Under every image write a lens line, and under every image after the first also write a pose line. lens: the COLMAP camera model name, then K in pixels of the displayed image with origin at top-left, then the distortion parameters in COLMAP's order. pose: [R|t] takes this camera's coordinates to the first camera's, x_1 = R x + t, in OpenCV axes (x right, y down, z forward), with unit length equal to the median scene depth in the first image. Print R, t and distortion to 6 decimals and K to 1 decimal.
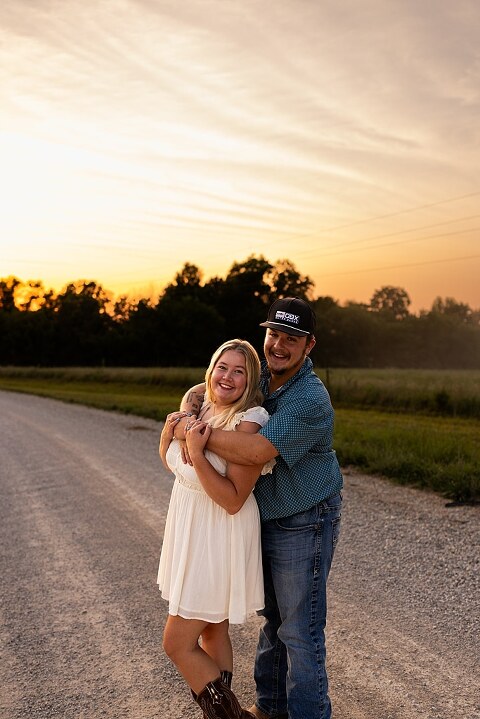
lens RADIAL K [[691.9, 0, 240.0], [0, 691.9, 359.5], [0, 0, 1]] dist [0.021843, -0.002962]
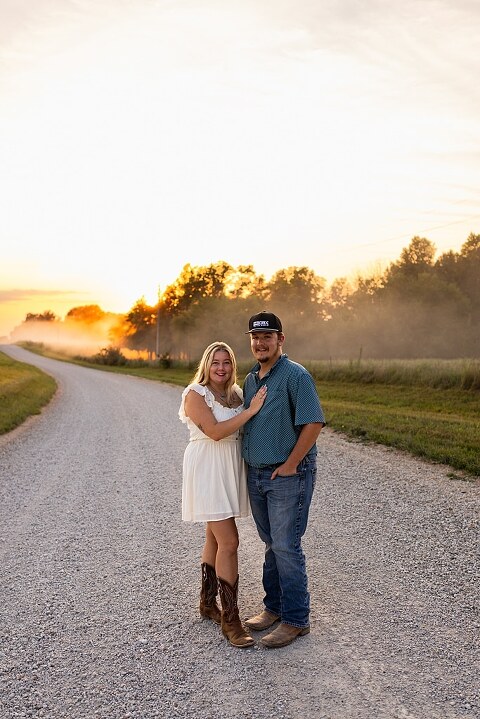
lens RADIAL K [[645.7, 0, 244.1], [0, 645.7, 360.8], [0, 0, 1]] dist [-0.016010, -0.005951]
pose [[0.960400, -0.007893, -0.278514, -0.057392], [0.011528, 0.999868, 0.011415, 0.002123], [0.278387, -0.014173, 0.960364, 0.167745]]
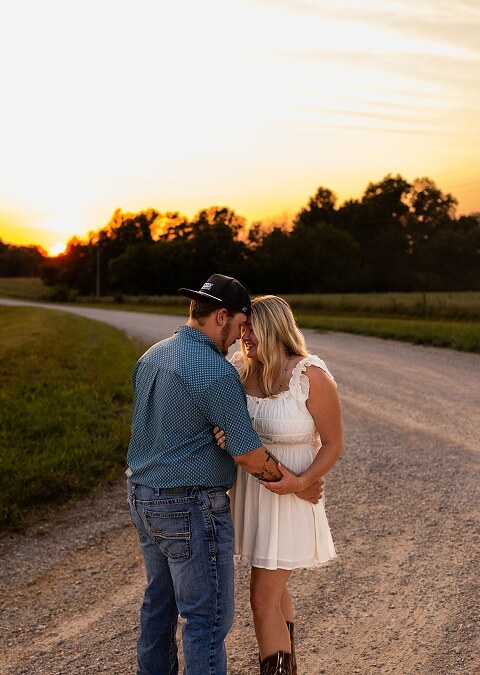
lens RADIAL K [[828.8, 0, 234.0], [0, 828.8, 319.7], [0, 0, 1]] dist [0.026556, -0.006449]
pose [[0.982368, -0.014385, -0.186406, 0.018708], [0.022385, 0.998913, 0.040884, -0.002407], [0.185615, -0.044336, 0.981622, -0.178540]]
